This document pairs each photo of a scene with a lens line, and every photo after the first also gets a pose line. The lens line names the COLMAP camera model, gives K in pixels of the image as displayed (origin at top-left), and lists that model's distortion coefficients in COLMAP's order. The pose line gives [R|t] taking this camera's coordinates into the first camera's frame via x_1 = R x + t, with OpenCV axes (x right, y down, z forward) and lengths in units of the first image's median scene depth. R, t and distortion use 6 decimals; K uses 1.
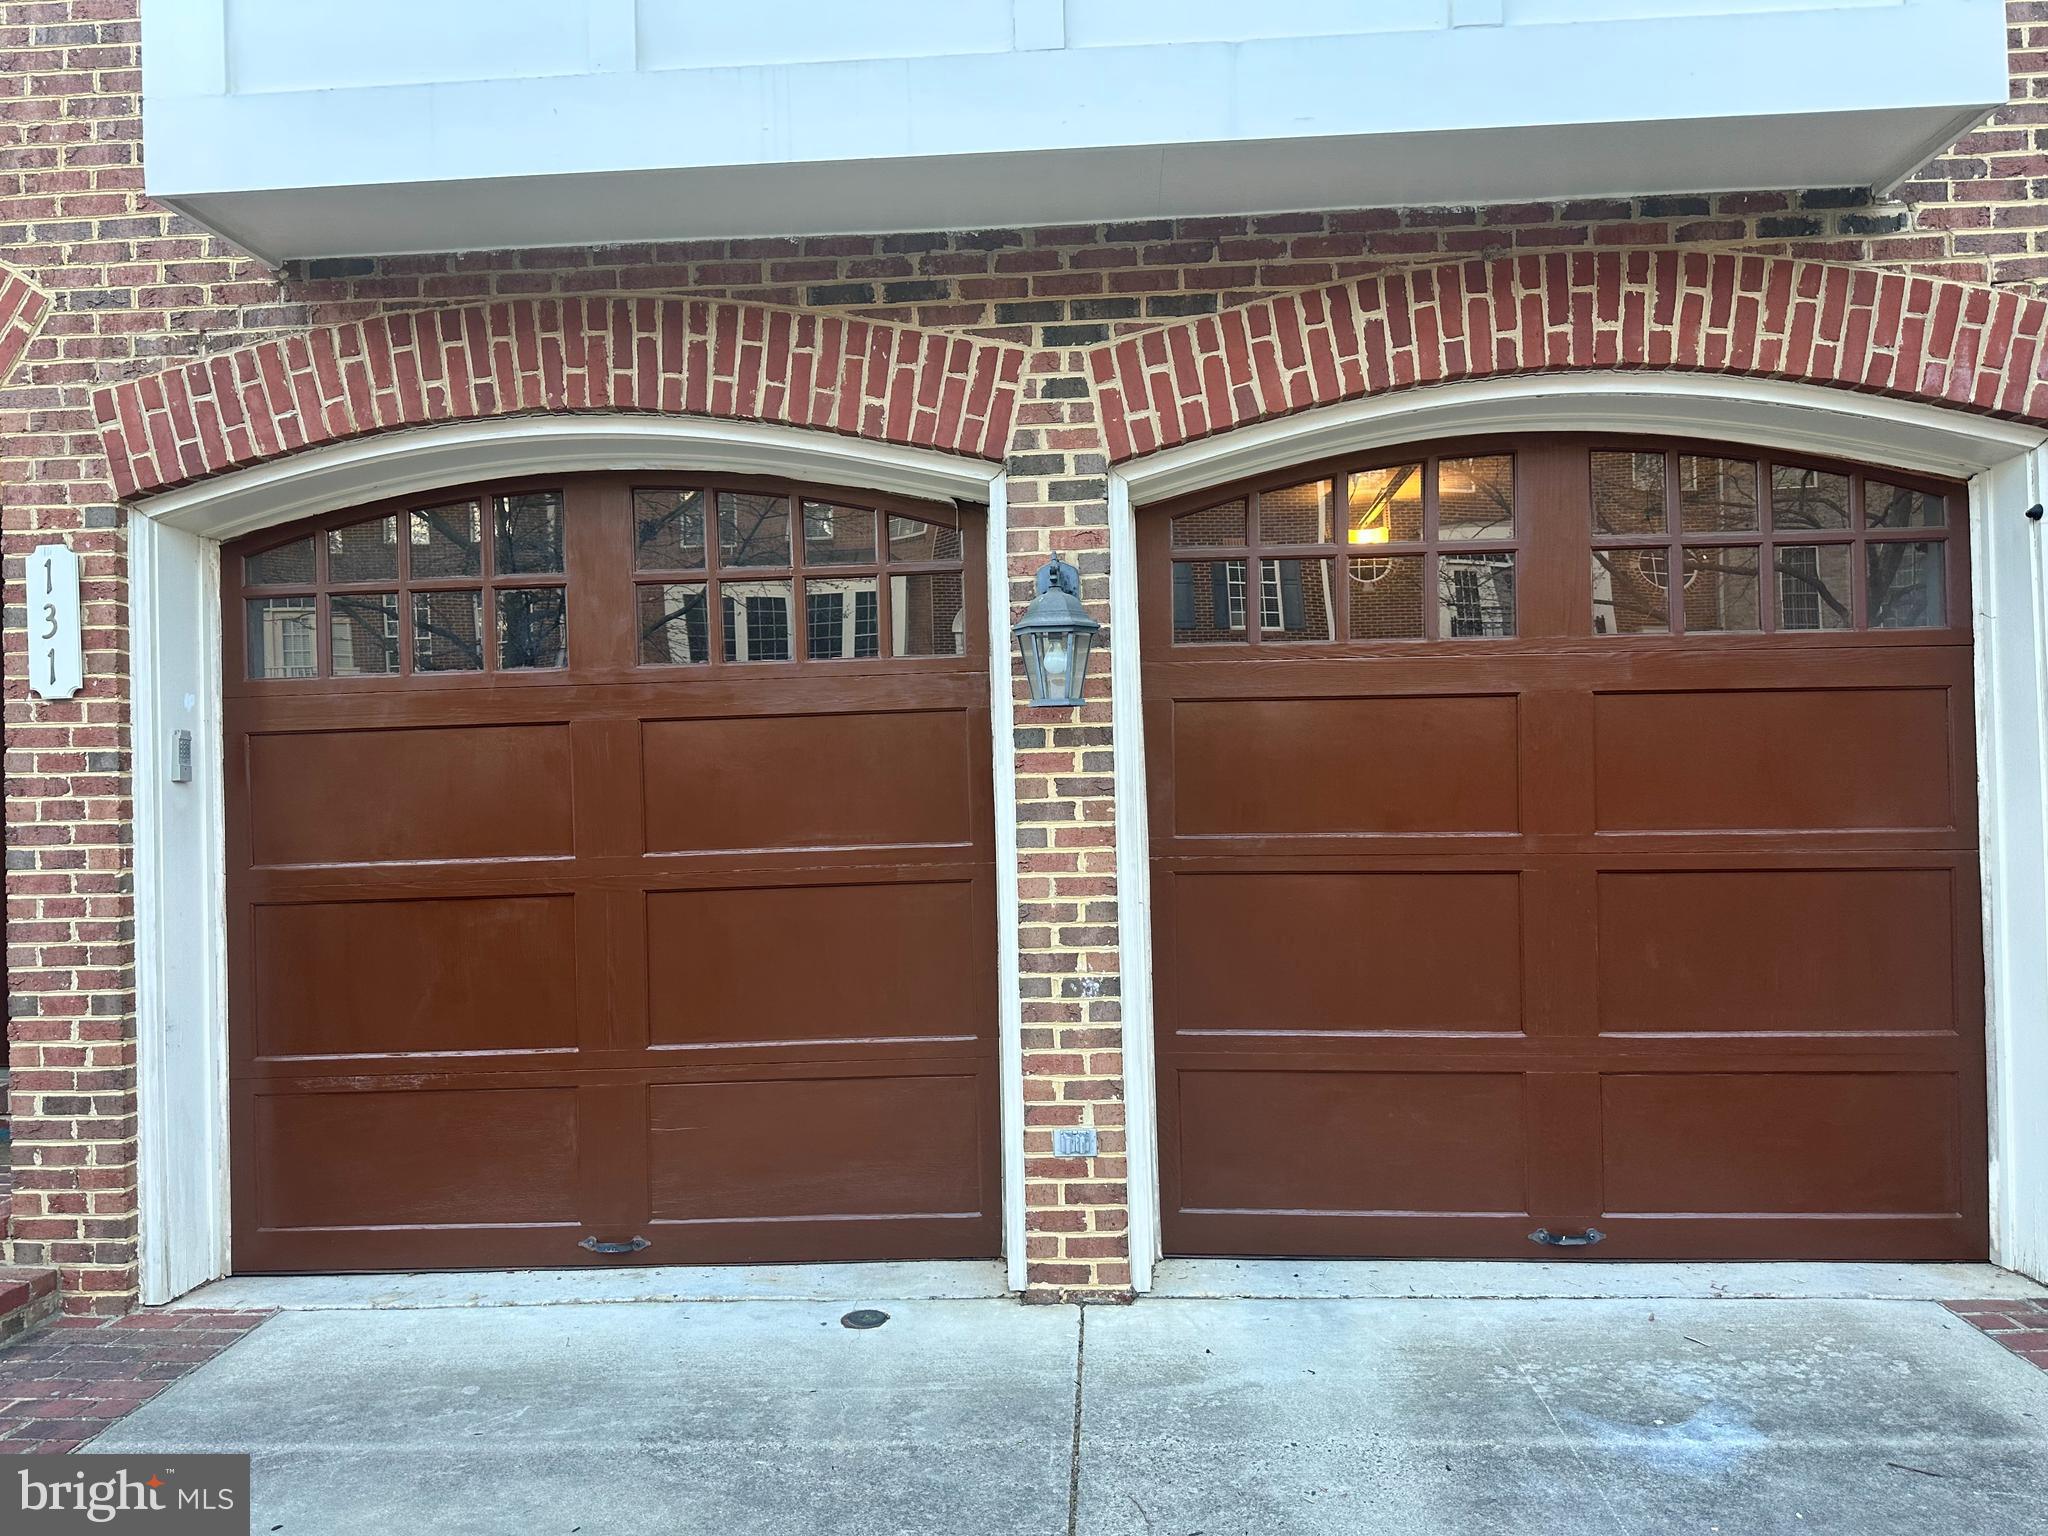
lens RADIAL K [[1435.3, 0, 1044.4], [0, 1435.3, 789.5], [0, 0, 1]] dist [0.088507, -0.111351]
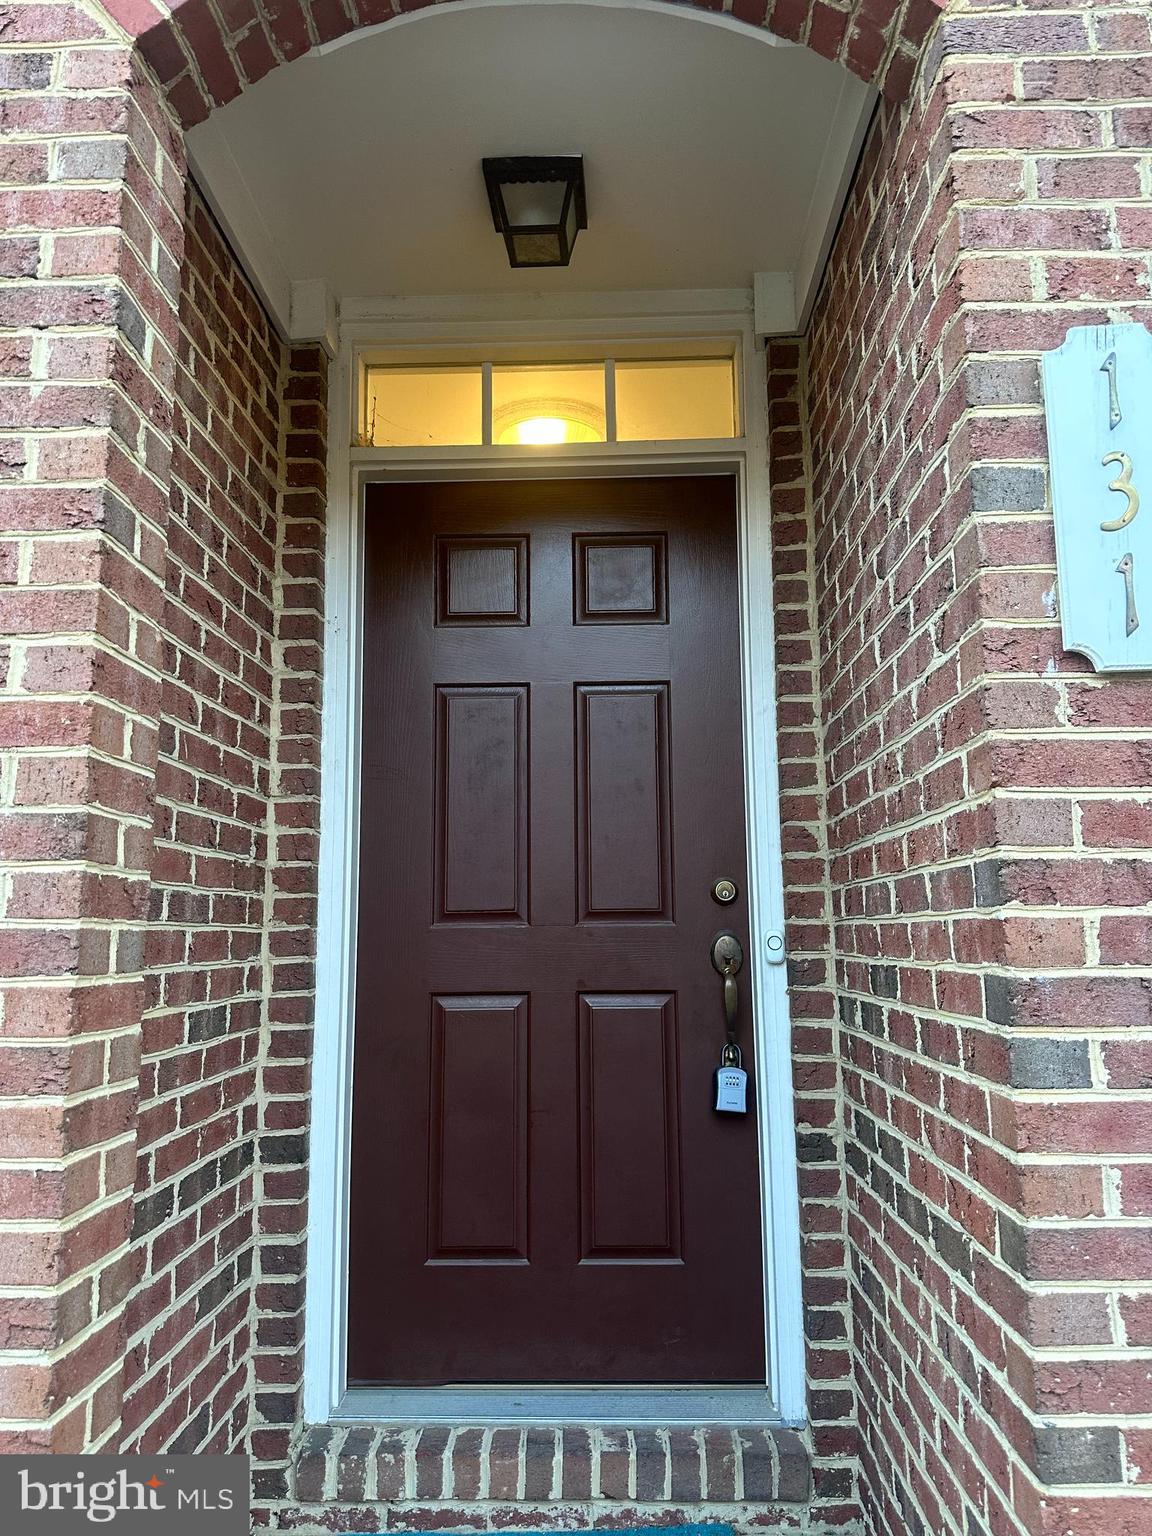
lens RADIAL K [[1076.5, 0, 576.0], [0, 1076.5, 768.0], [0, 0, 1]] dist [0.088507, -0.111351]
pose [[0.999538, 0.021527, 0.021462, -0.841155], [-0.018487, 0.990949, -0.132961, 0.010167], [-0.024130, 0.132503, 0.990889, 0.693315]]
